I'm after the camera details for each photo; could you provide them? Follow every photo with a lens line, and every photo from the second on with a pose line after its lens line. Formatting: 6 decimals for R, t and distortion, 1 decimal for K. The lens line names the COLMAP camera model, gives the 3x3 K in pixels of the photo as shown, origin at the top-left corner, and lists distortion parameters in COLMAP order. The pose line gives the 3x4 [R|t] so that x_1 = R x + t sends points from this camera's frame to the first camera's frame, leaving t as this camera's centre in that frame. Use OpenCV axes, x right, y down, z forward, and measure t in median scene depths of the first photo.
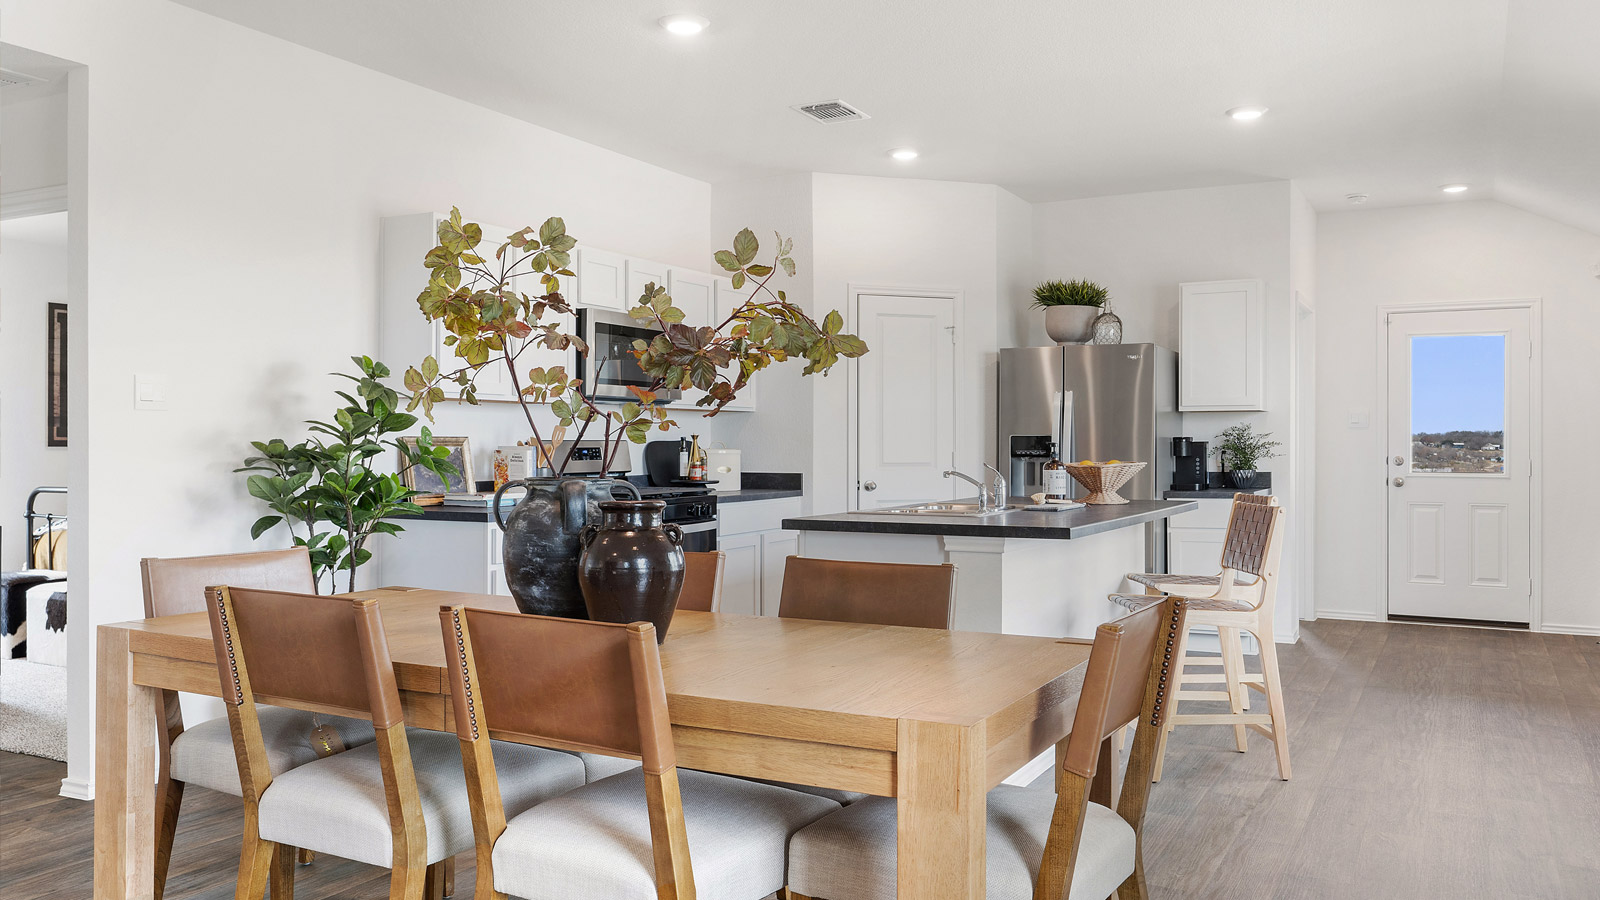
lens RADIAL K [[1234.7, 0, 799.9], [0, 1234.7, 456.8], [0, 0, 1]] dist [-0.006784, -0.000674]
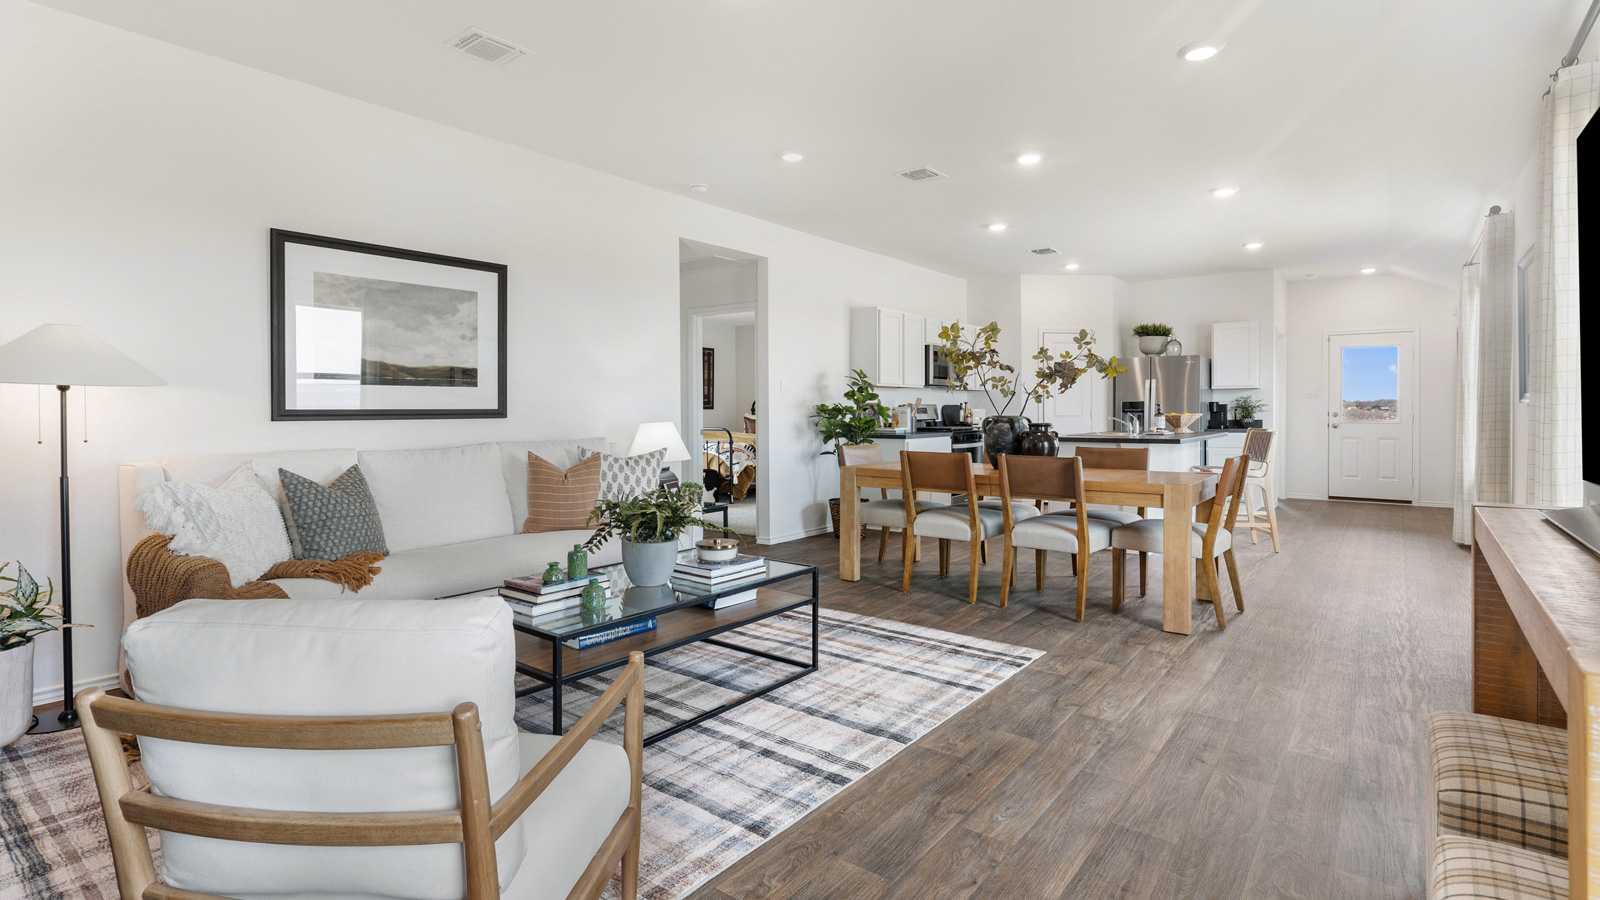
lens RADIAL K [[777.1, 0, 793.9], [0, 777.1, 423.5], [0, 0, 1]] dist [0.002852, 0.000068]
pose [[0.987311, -0.000191, -0.158800, -0.157278], [0.001336, 0.999974, 0.007102, 0.008692], [0.158795, -0.007224, 0.987285, -0.338955]]
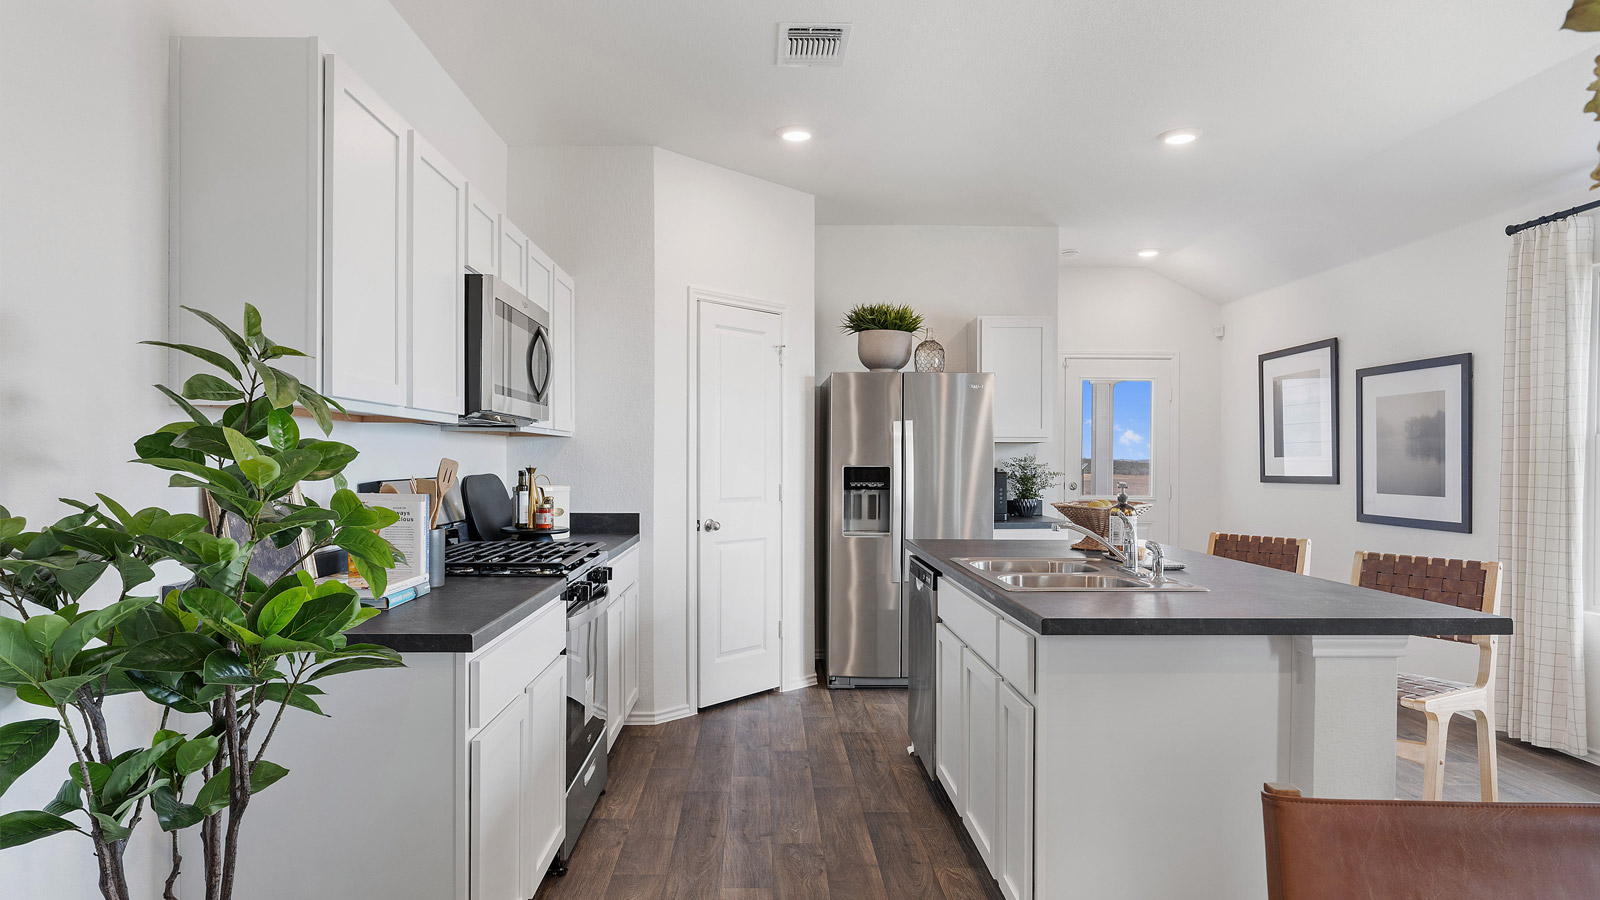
lens RADIAL K [[960.6, 0, 769.4], [0, 960.6, 458.7], [0, 0, 1]] dist [-0.000428, -0.000259]
pose [[0.872851, 0.002003, 0.487982, -0.233425], [0.003025, 0.999950, -0.009516, -0.016325], [-0.487977, 0.009782, 0.872802, 0.401480]]
